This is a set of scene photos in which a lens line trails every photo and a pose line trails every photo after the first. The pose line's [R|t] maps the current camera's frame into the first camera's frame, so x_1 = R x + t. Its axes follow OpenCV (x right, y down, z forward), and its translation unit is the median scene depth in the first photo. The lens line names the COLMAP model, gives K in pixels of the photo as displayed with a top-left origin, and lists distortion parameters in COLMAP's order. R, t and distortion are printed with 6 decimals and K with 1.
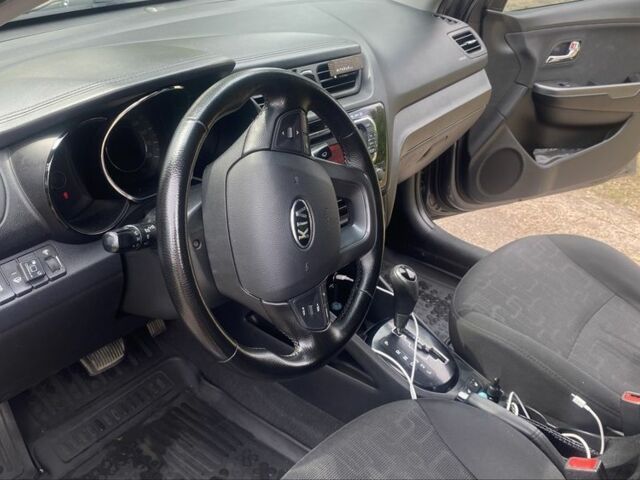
lens RADIAL K [[650.9, 0, 321.6], [0, 650.9, 242.1], [0, 0, 1]] dist [0.014894, 0.000000]
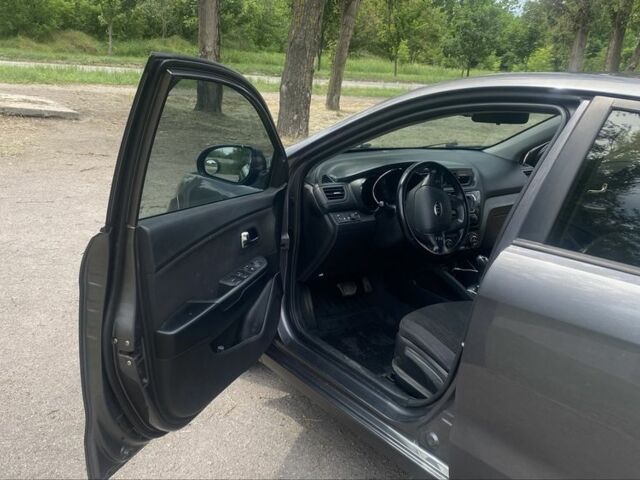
lens RADIAL K [[650.9, 0, 318.1], [0, 650.9, 237.1], [0, 0, 1]] dist [0.014894, 0.000000]
pose [[0.966738, 0.065733, -0.247176, 0.165836], [-0.131011, 0.957267, -0.257831, 0.846336], [0.219666, 0.281638, 0.934038, -1.710262]]
